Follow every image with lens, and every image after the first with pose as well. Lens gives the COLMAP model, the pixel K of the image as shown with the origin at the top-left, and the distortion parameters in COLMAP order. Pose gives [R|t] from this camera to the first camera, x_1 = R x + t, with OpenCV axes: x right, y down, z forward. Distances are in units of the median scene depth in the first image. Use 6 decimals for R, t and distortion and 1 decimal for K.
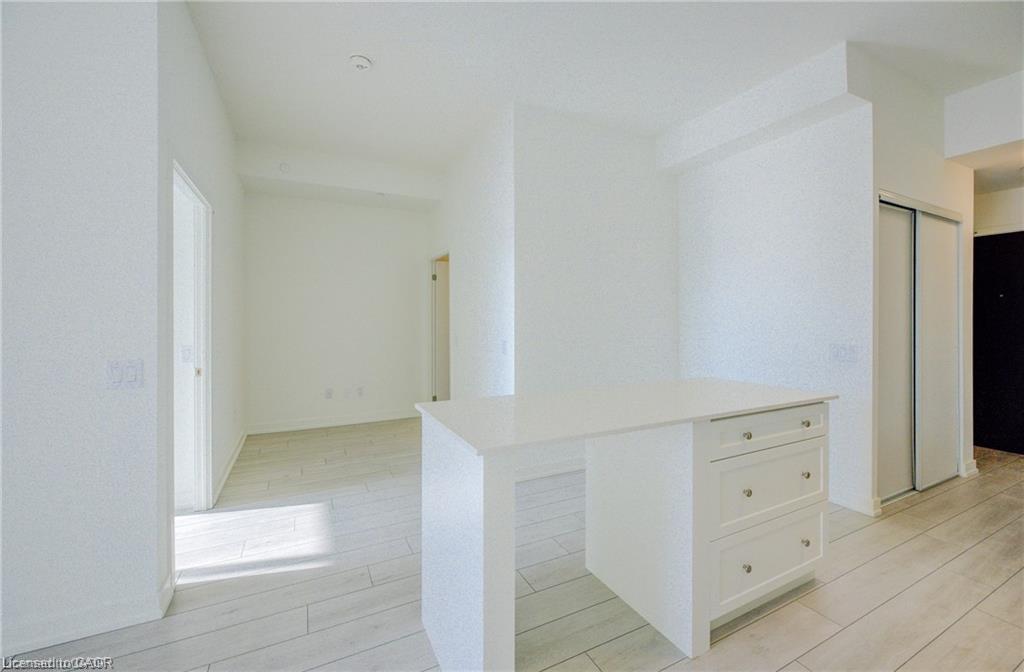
lens RADIAL K [[415.9, 0, 515.7], [0, 415.9, 325.2], [0, 0, 1]] dist [0.001464, 0.000176]
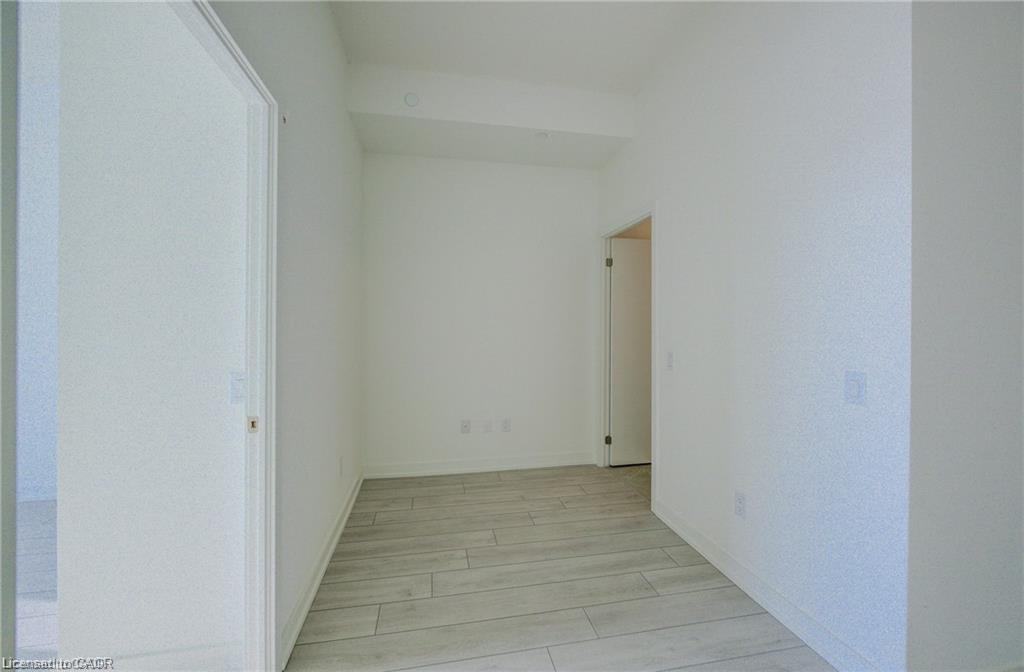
lens RADIAL K [[415.9, 0, 515.7], [0, 415.9, 325.2], [0, 0, 1]] dist [0.001464, 0.000176]
pose [[0.962640, 0.006130, -0.270716, -0.190651], [-0.008840, 0.999922, -0.008794, -0.005450], [0.270641, 0.010859, 0.962619, 0.365196]]
